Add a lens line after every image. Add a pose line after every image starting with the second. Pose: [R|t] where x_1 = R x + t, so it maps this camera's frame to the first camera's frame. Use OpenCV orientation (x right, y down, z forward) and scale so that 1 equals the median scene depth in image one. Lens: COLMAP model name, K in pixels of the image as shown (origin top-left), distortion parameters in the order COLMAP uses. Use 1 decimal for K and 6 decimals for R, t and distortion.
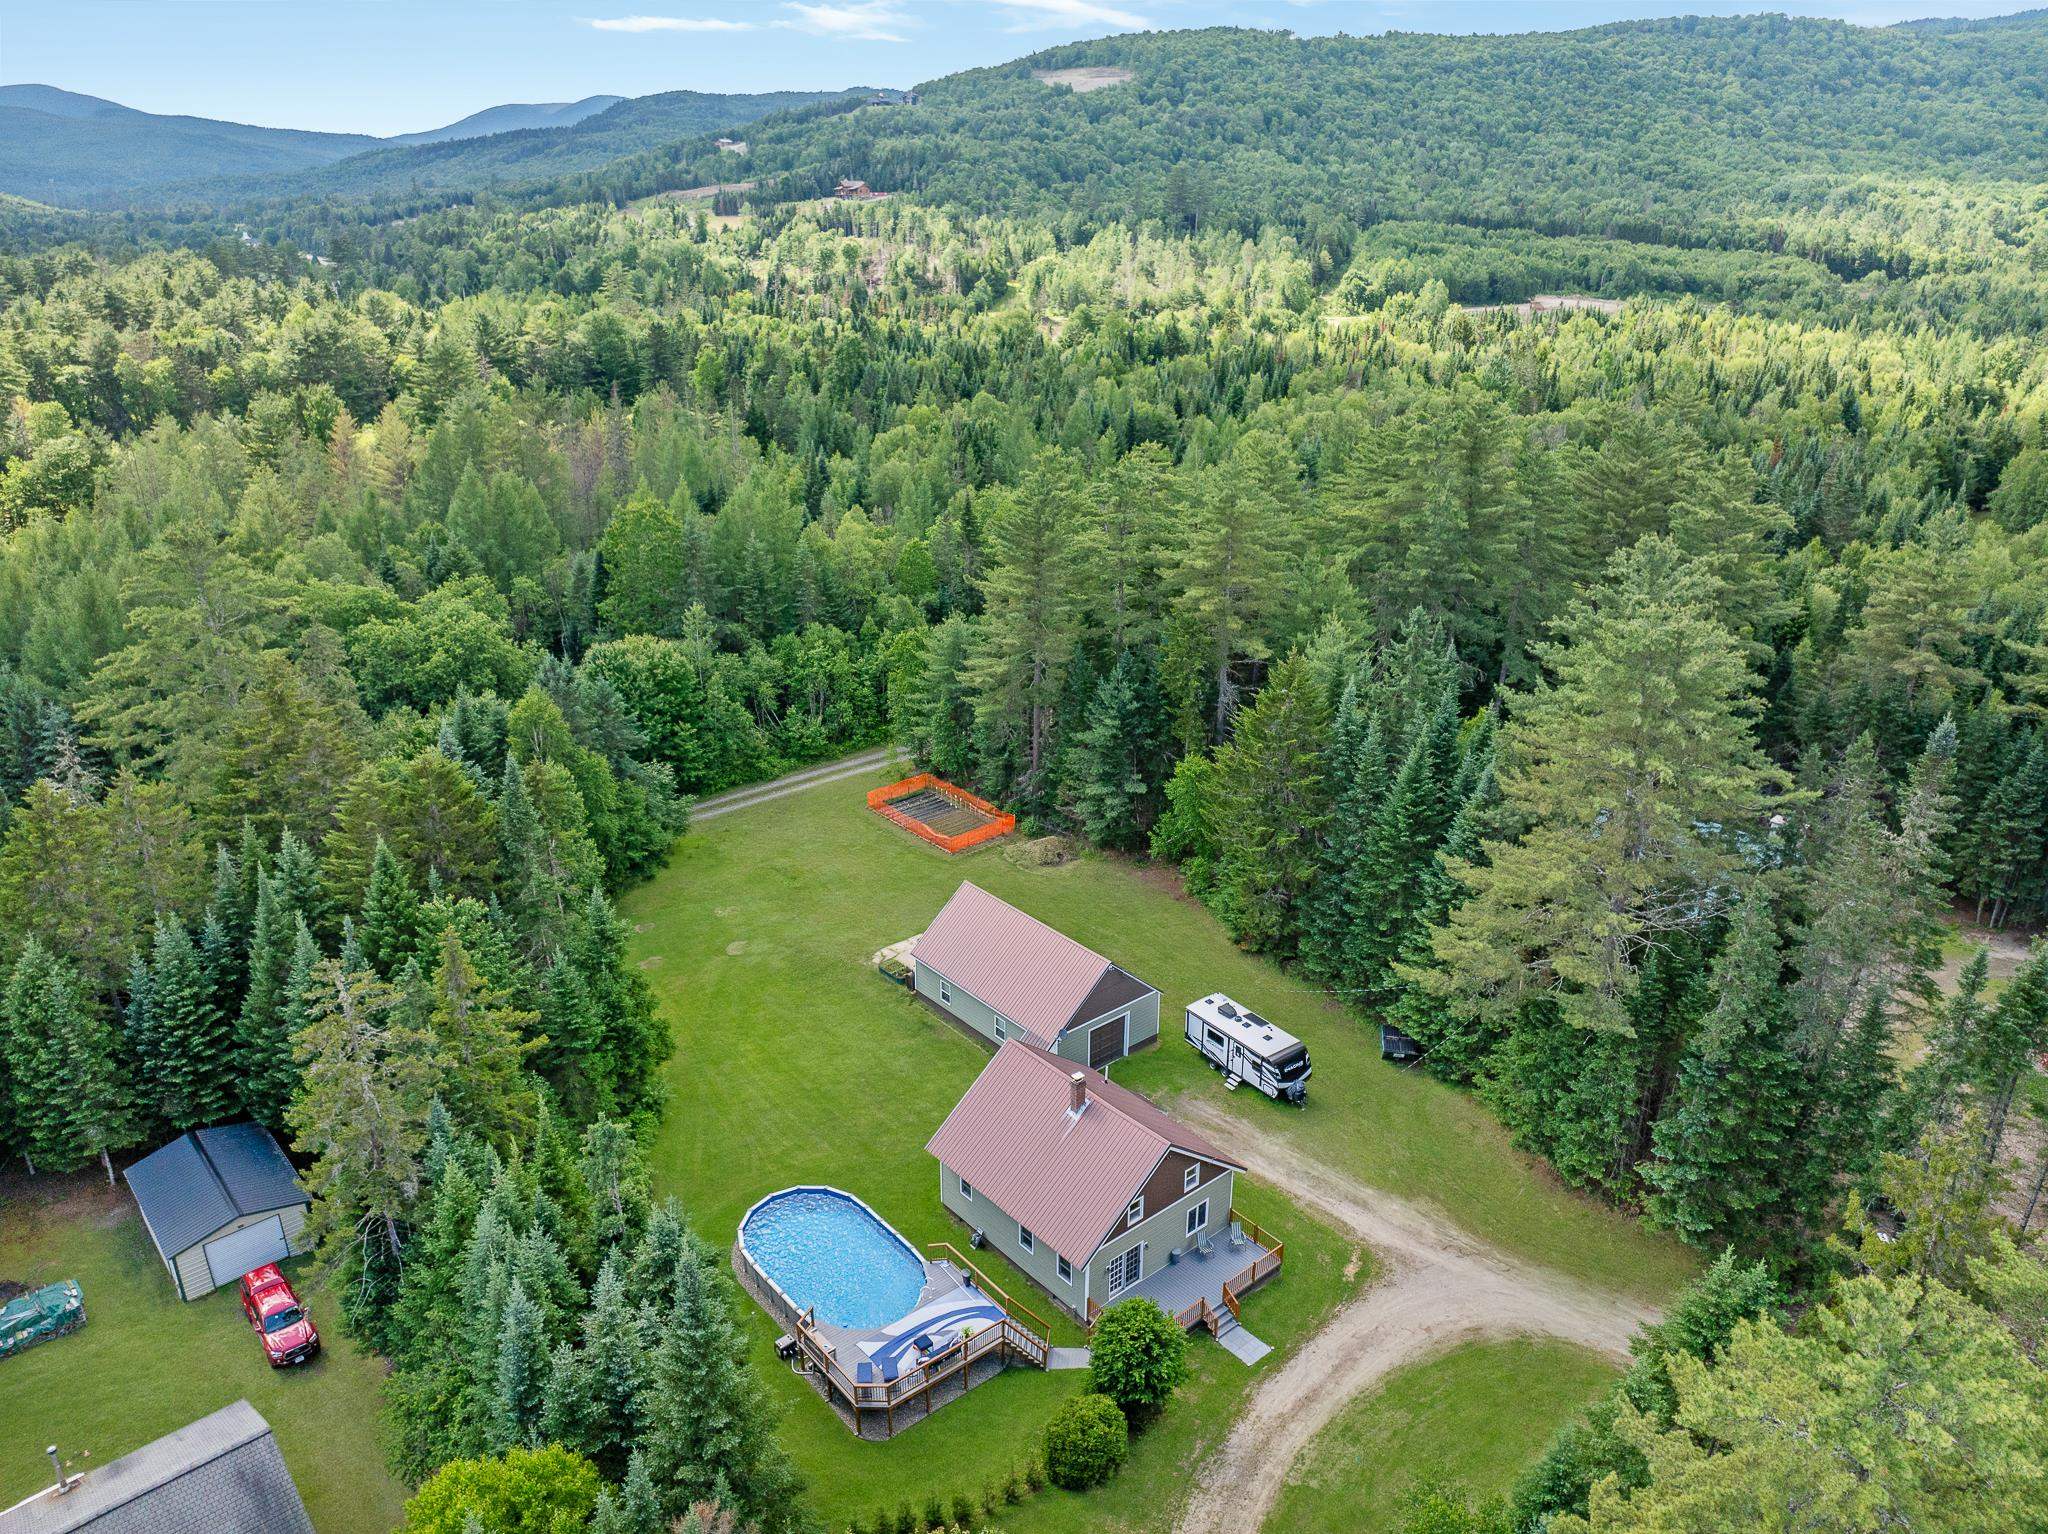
lens RADIAL K [[1427.9, 0, 1054.8], [0, 1427.9, 763.6], [0, 0, 1]] dist [-0.039427, 0.001522]
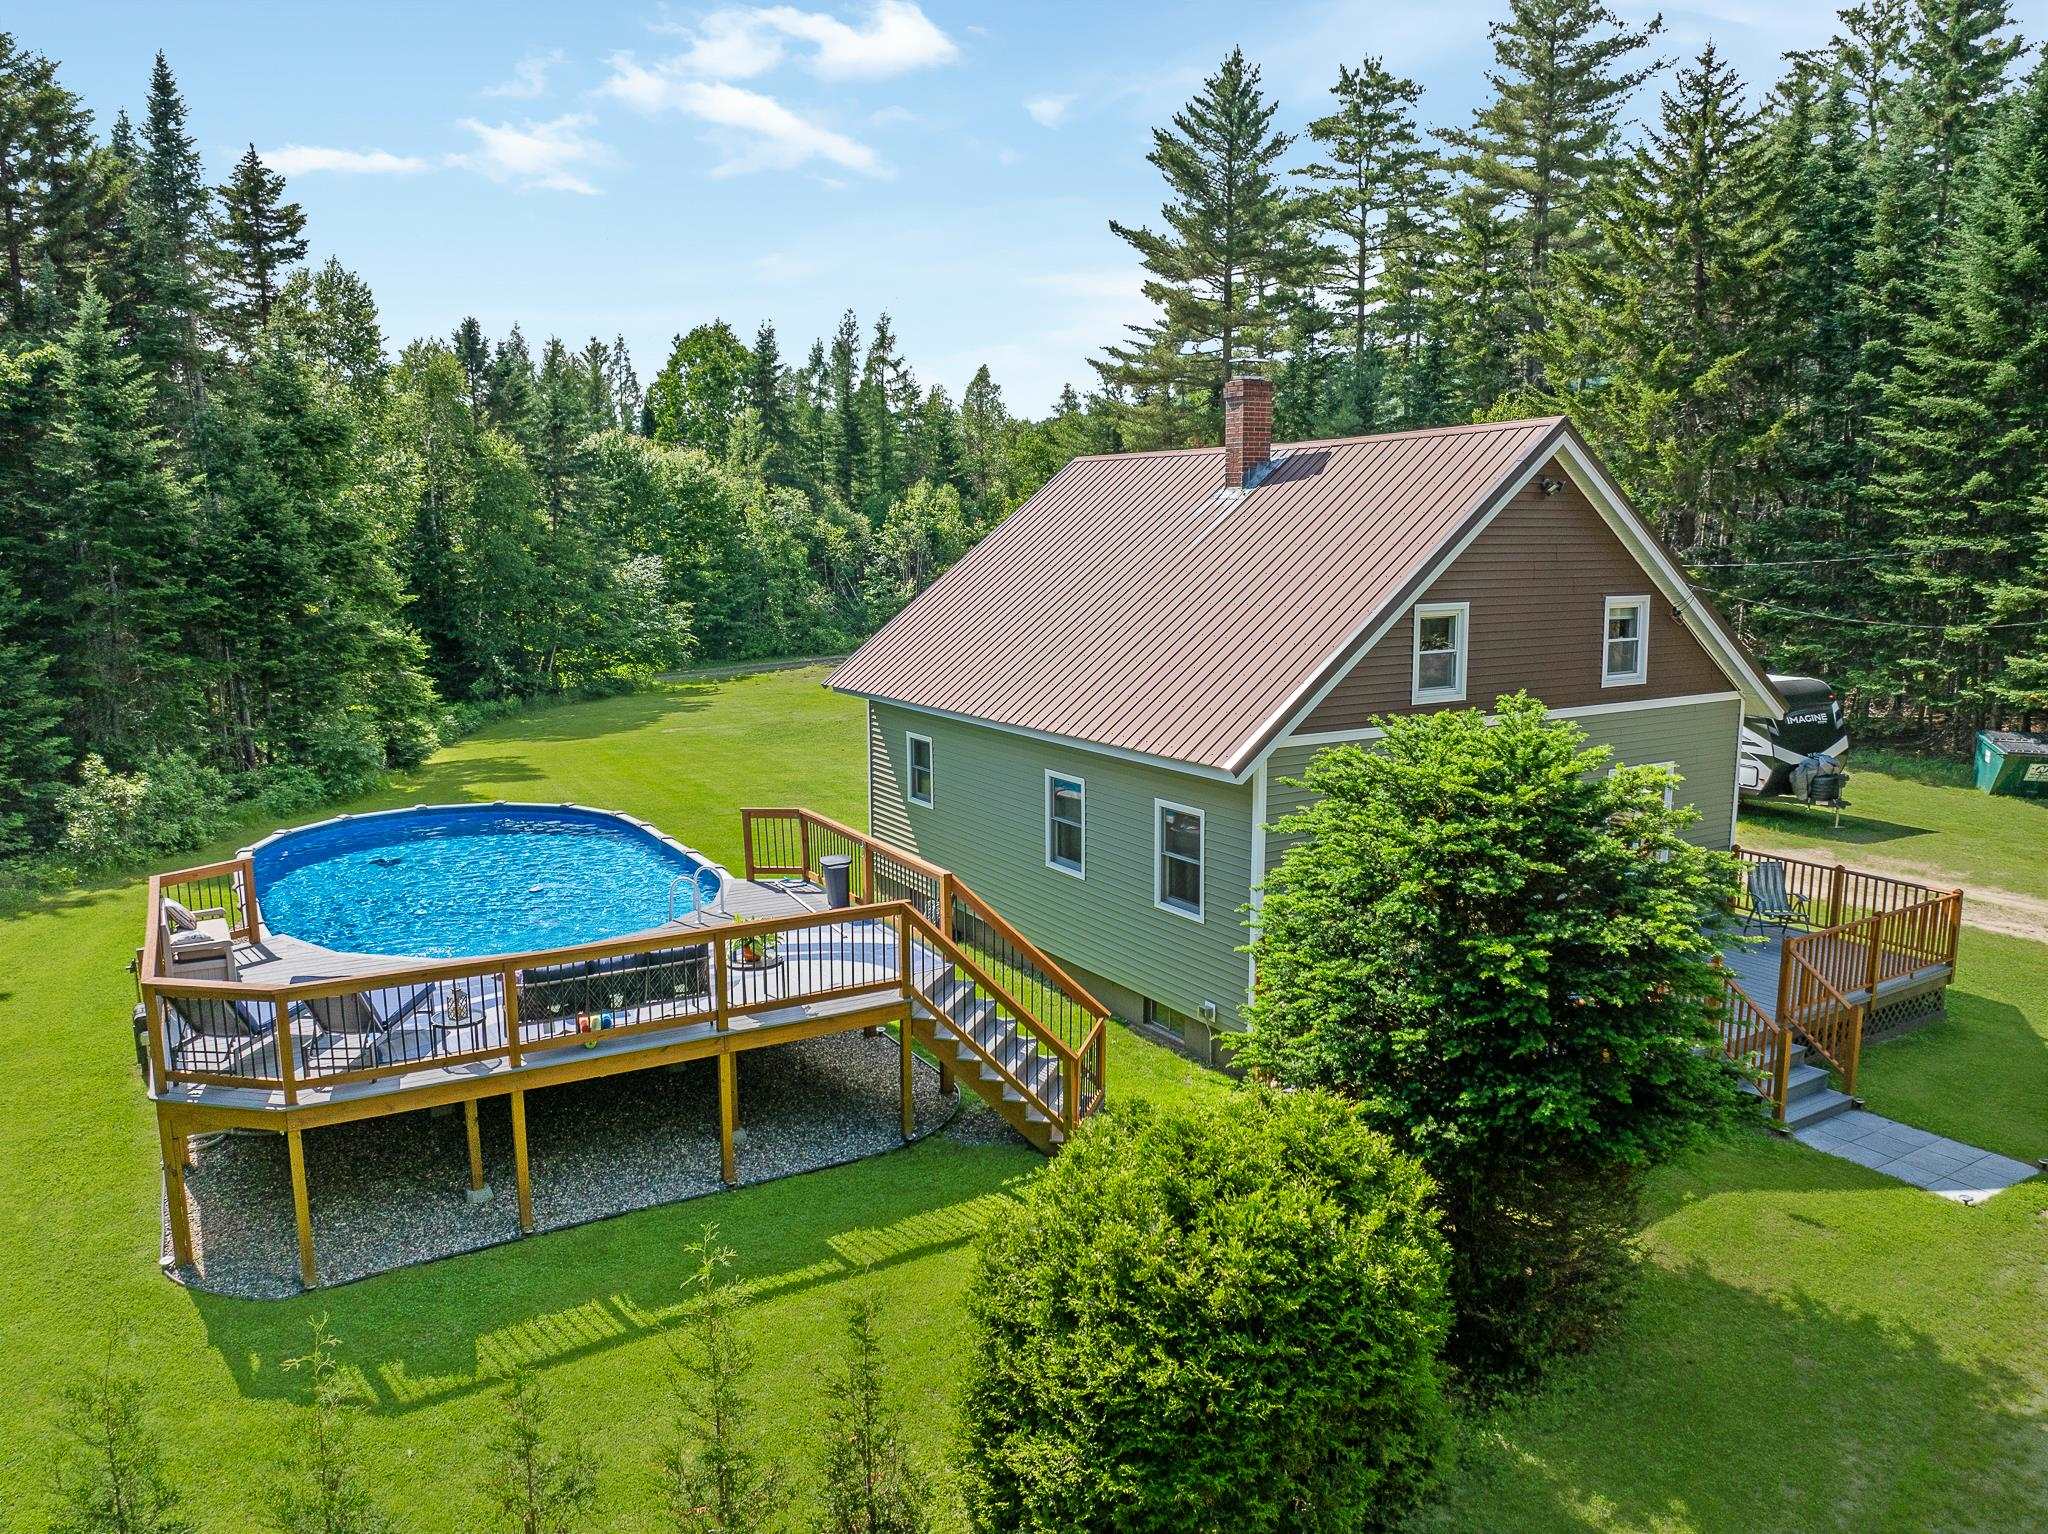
lens RADIAL K [[1441.7, 0, 1045.1], [0, 1441.7, 768.1], [0, 0, 1]] dist [-0.052087, 0.022765]
pose [[0.986567, 0.019390, -0.162199, 0.014597], [-0.054248, 0.975468, -0.213350, 0.221279], [0.154083, 0.219284, 0.963417, 0.399277]]
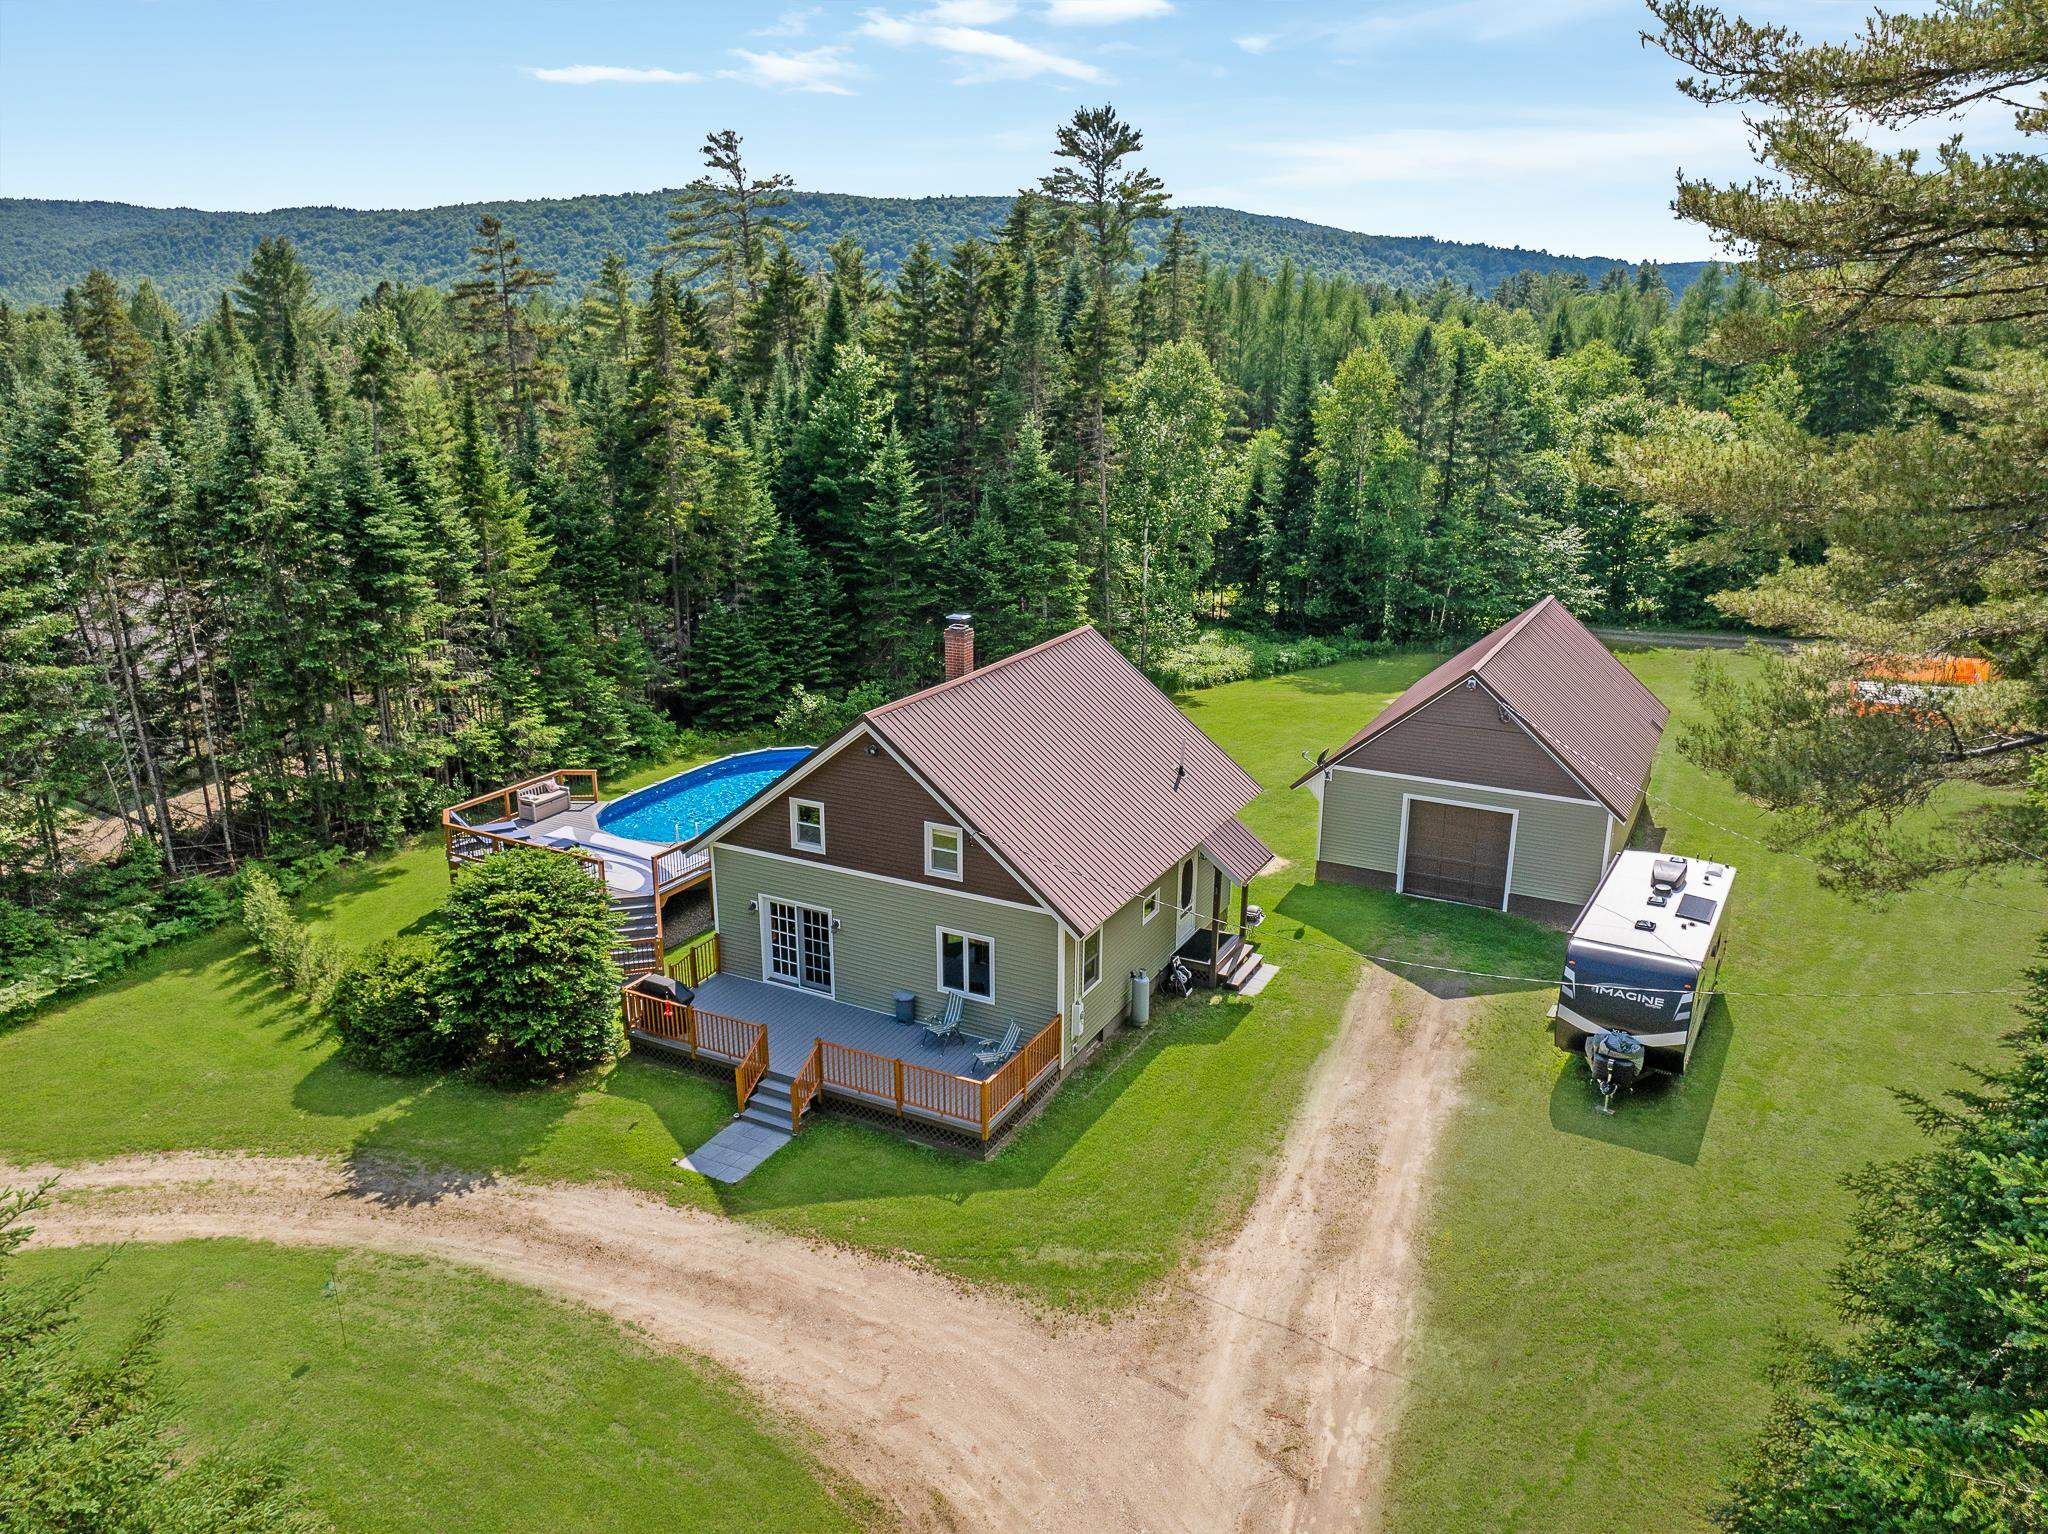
lens RADIAL K [[1437.6, 0, 1026.4], [0, 1437.6, 759.6], [0, 0, 1]] dist [-0.041453, 0.000855]
pose [[0.363876, 0.263494, -0.893401, 0.298542], [-0.348771, 0.927919, 0.131623, 0.109013], [0.863686, 0.263698, 0.429547, 0.463902]]
